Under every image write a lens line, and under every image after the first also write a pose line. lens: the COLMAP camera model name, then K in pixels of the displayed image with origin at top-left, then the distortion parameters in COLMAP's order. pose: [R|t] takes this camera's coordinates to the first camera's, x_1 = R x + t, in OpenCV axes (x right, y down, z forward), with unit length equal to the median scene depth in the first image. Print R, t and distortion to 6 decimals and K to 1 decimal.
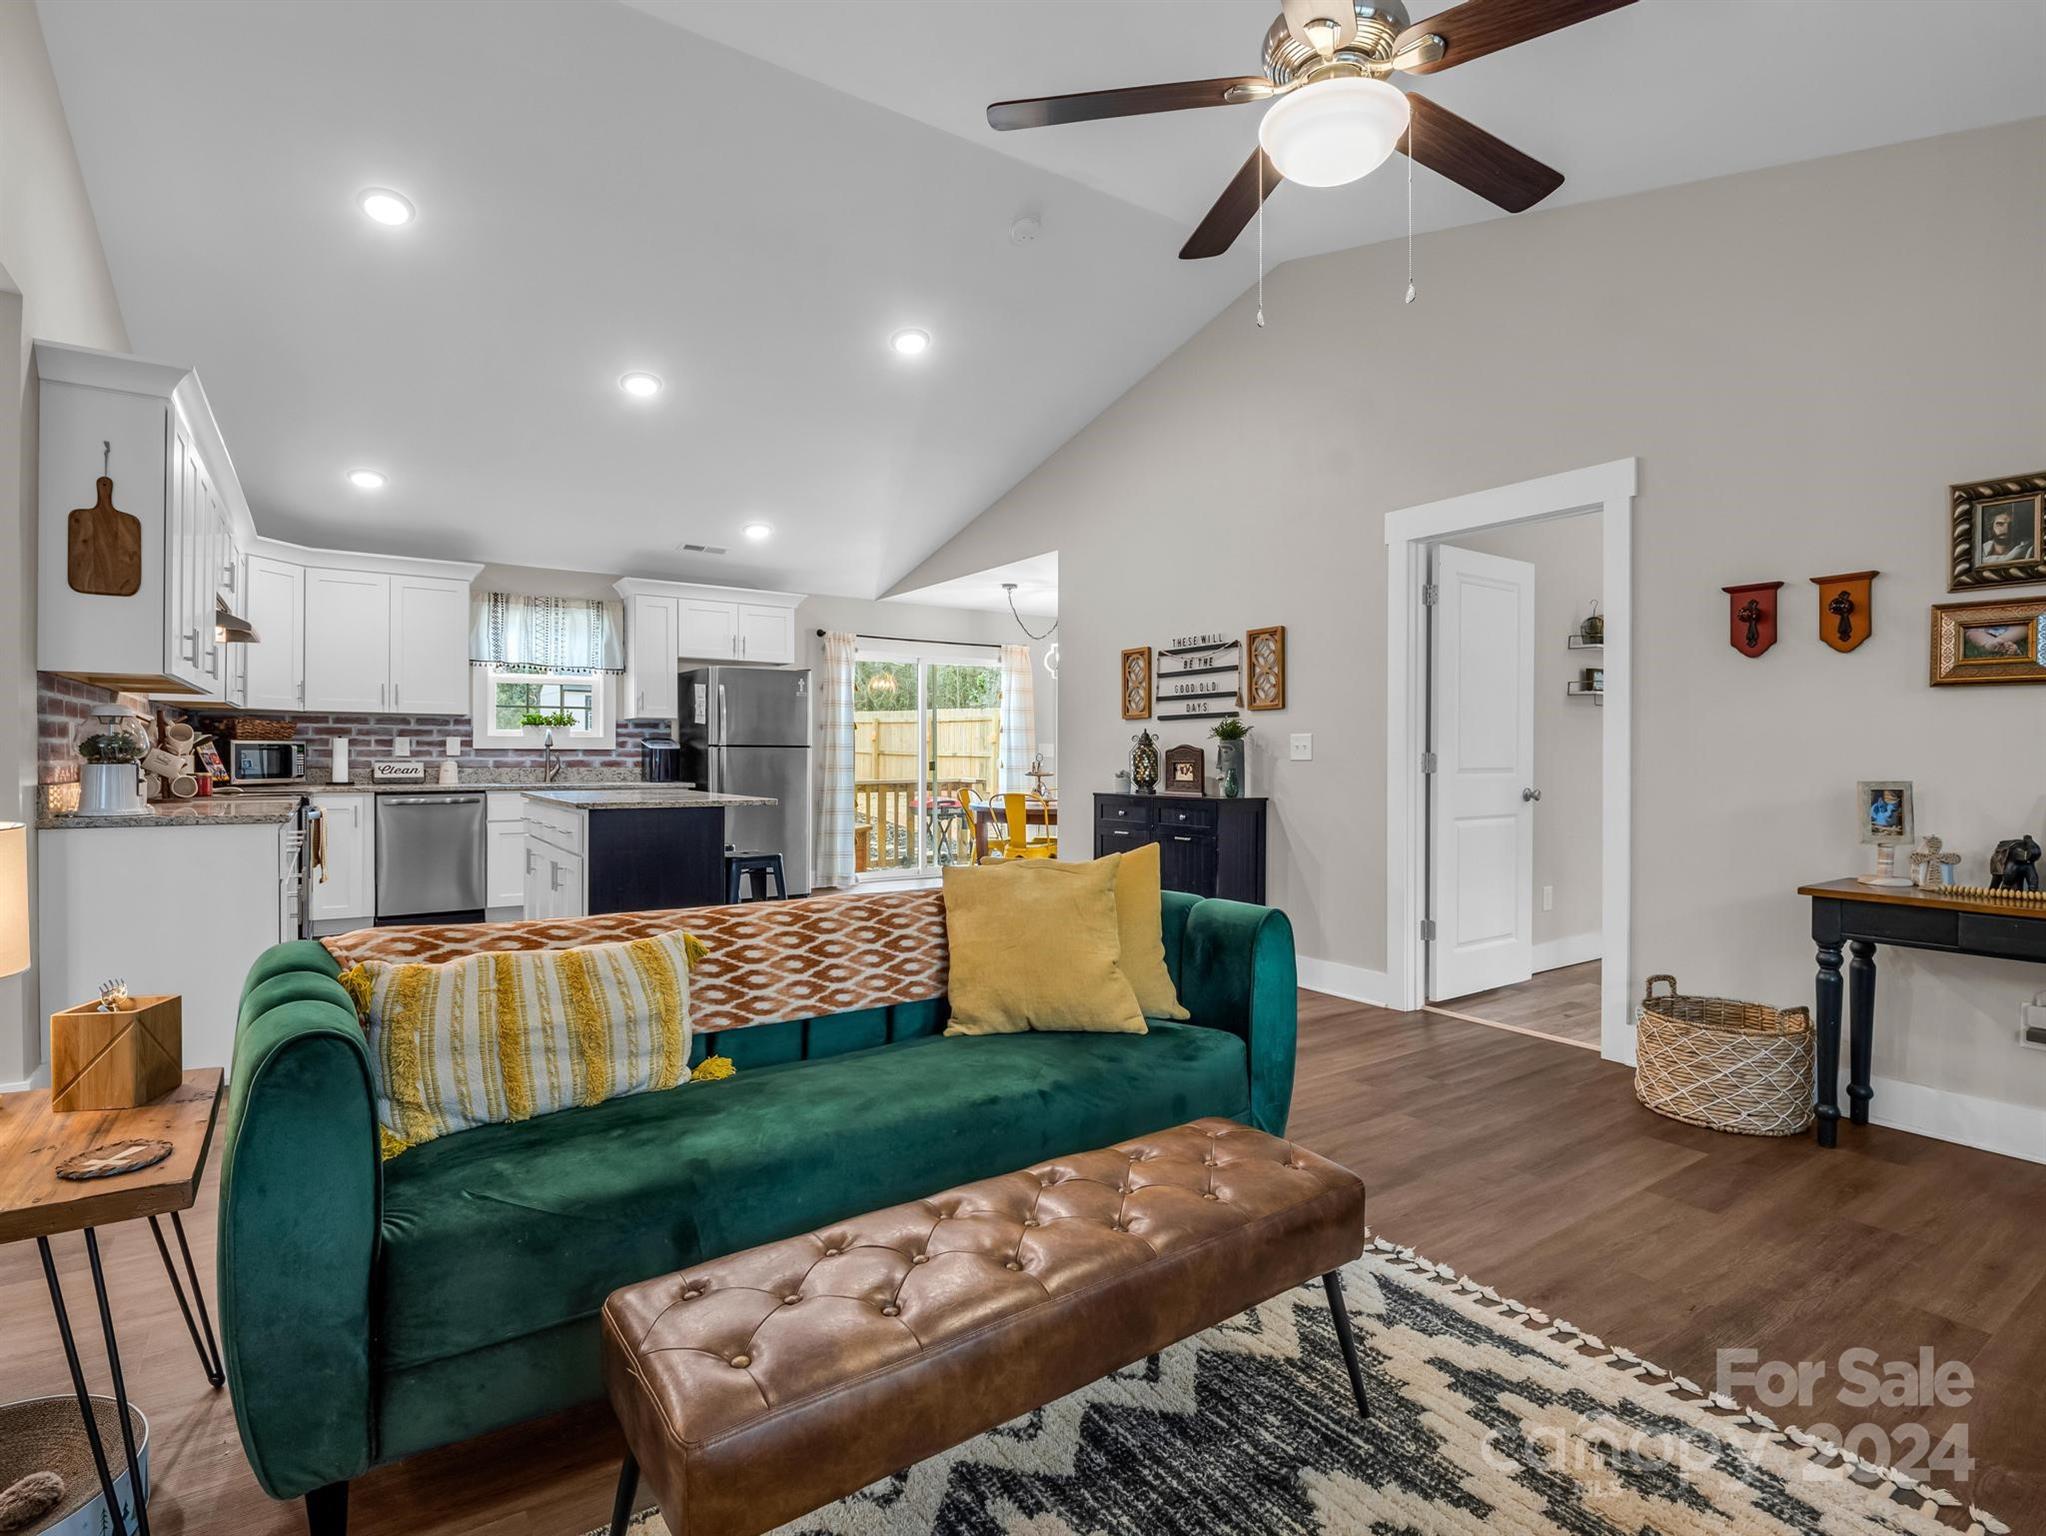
lens RADIAL K [[1007.7, 0, 993.2], [0, 1007.7, 757.2], [0, 0, 1]] dist [-0.027906, 0.000102]
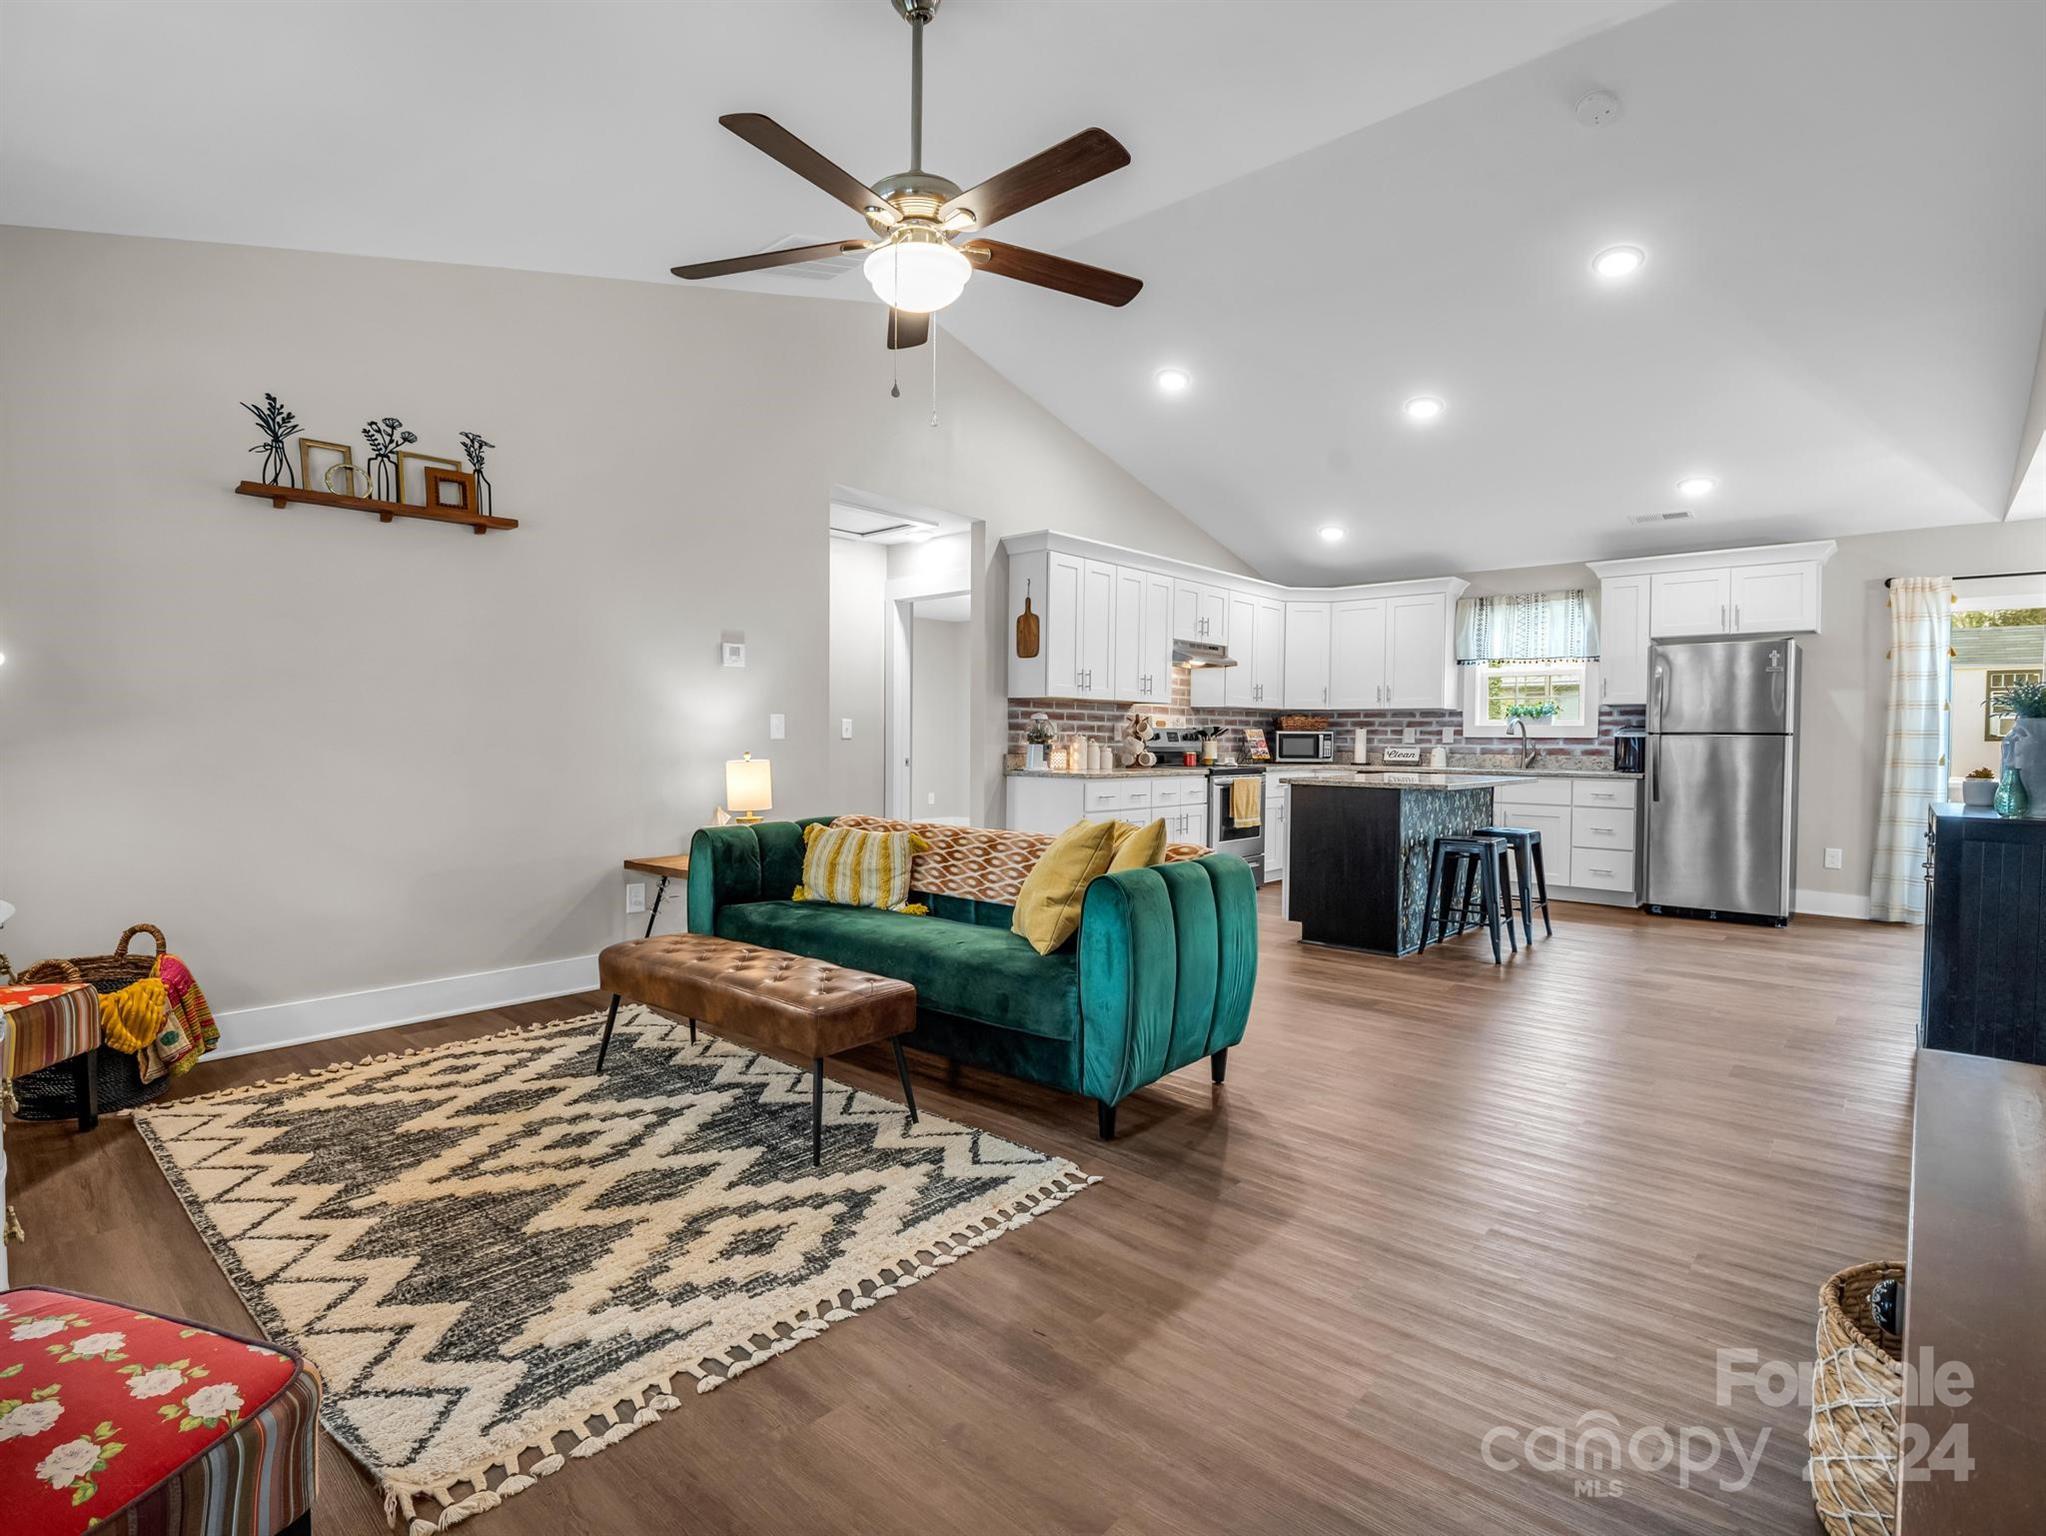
lens RADIAL K [[1014.3, 0, 1023.0], [0, 1014.3, 768.0], [0, 0, 1]] dist [-0.012824, -0.000847]
pose [[0.259529, 0.027382, -0.965347, 0.491730], [-0.008516, 0.999624, 0.026065, 0.000832], [0.965698, 0.001456, 0.259665, 0.226054]]
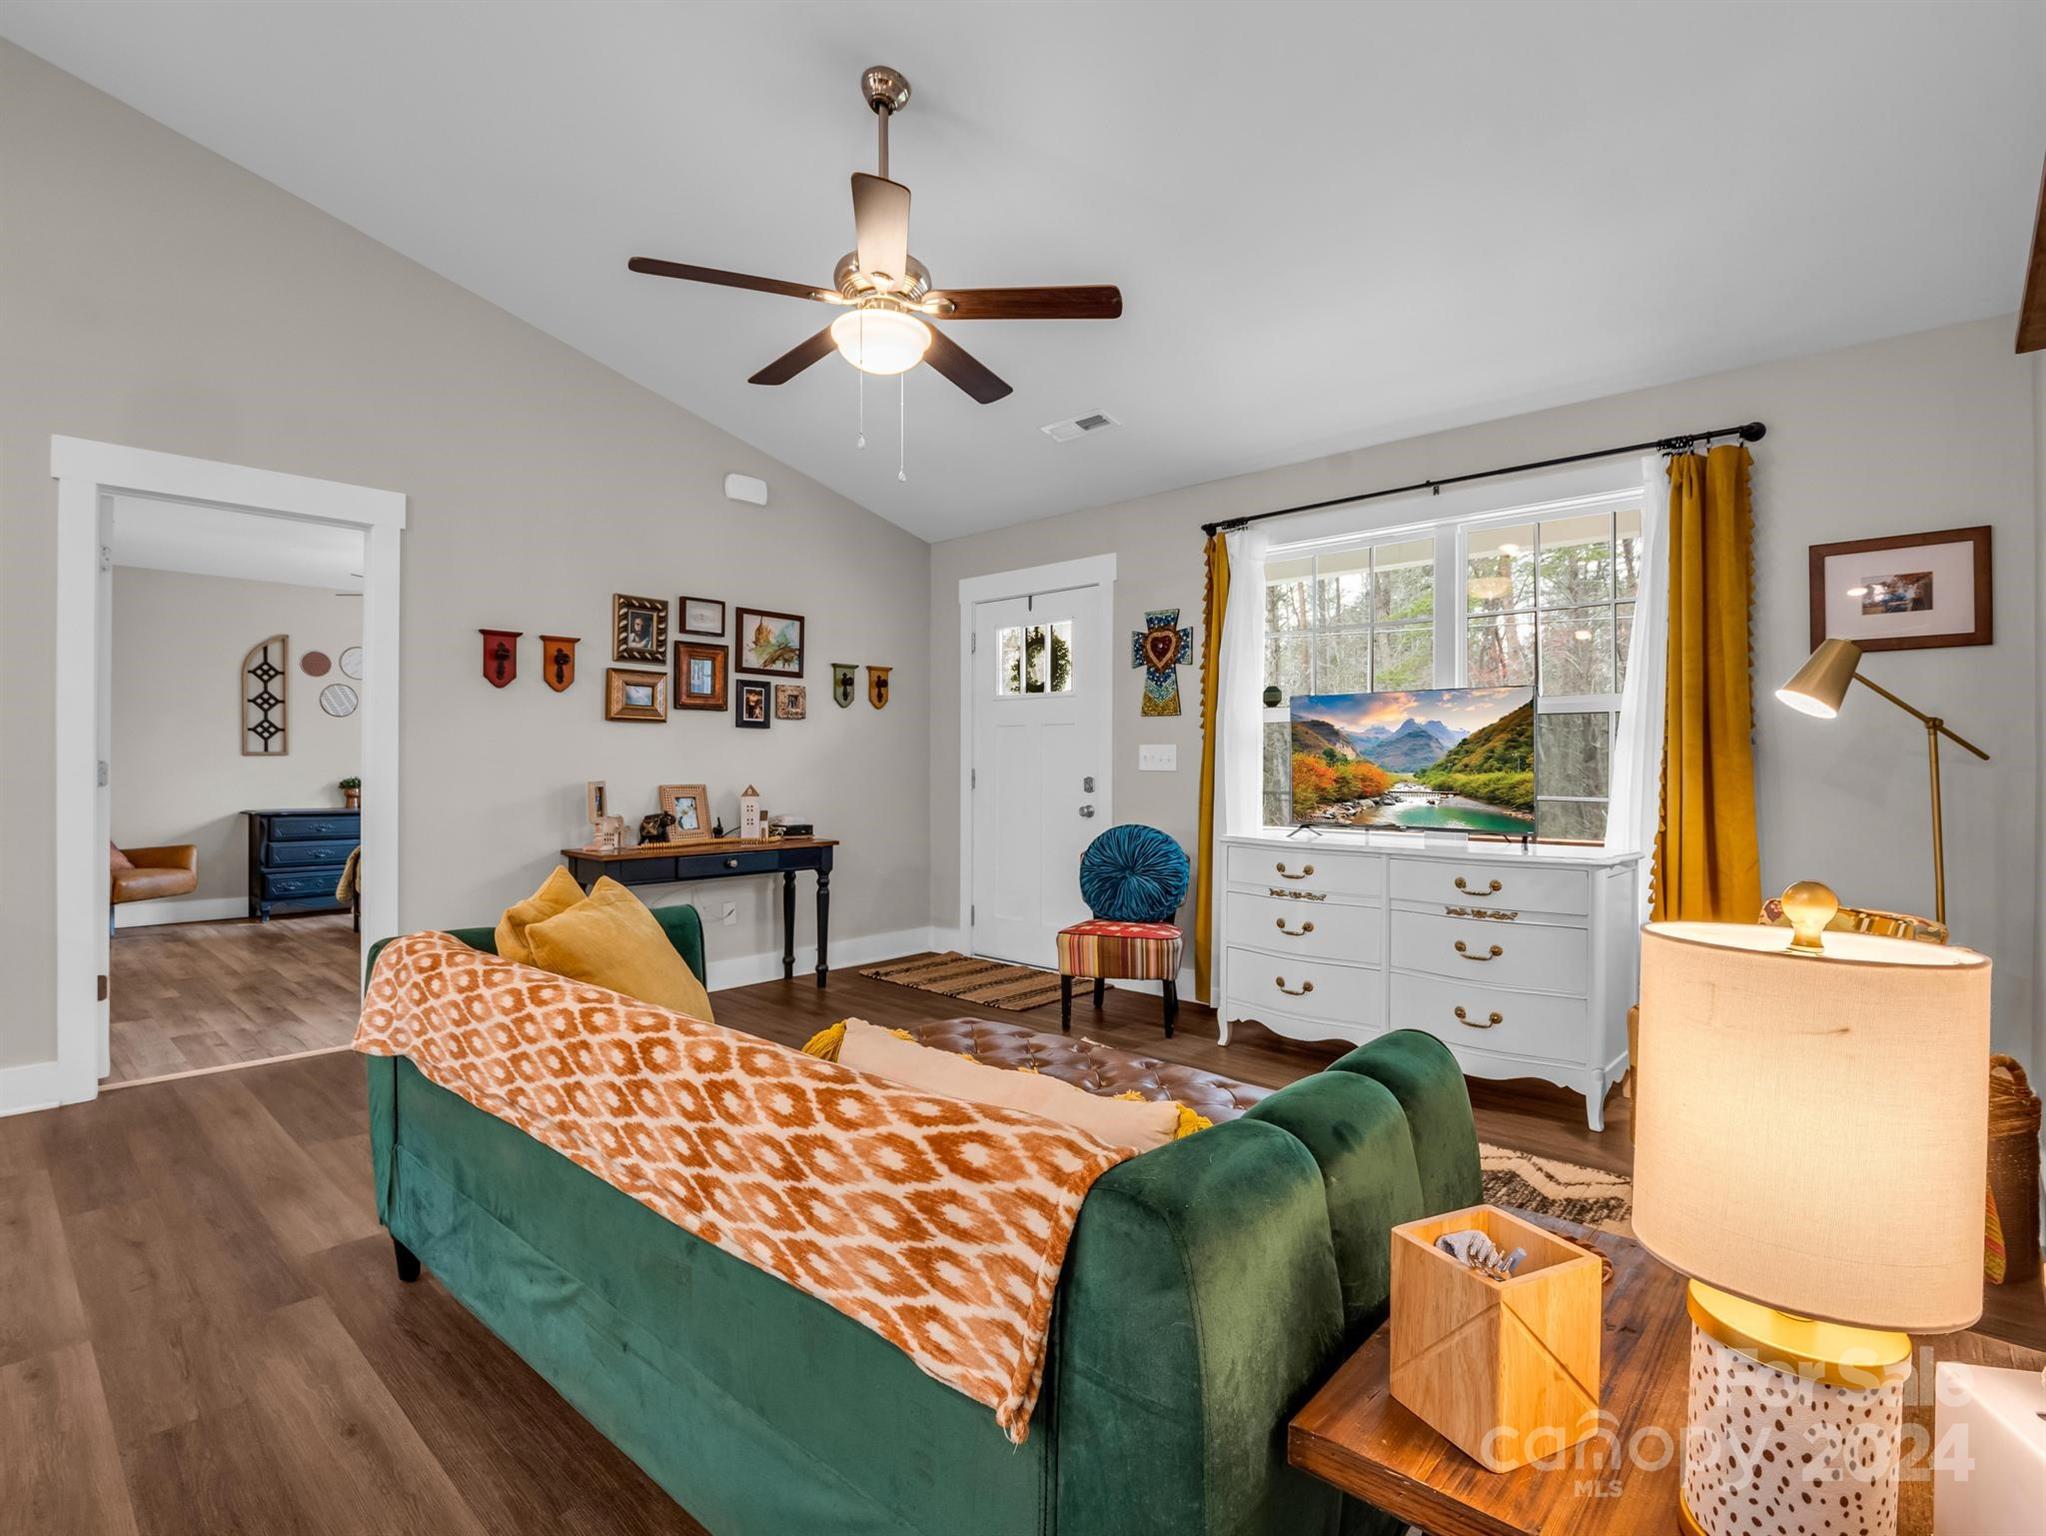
lens RADIAL K [[1067.1, 0, 978.3], [0, 1067.1, 770.8], [0, 0, 1]] dist [0.013172, -0.000248]
pose [[-0.199892, -0.008121, 0.979784, -0.369601], [-0.002325, 0.999967, 0.007814, -0.002476], [-0.979815, -0.000716, -0.199904, 0.339914]]
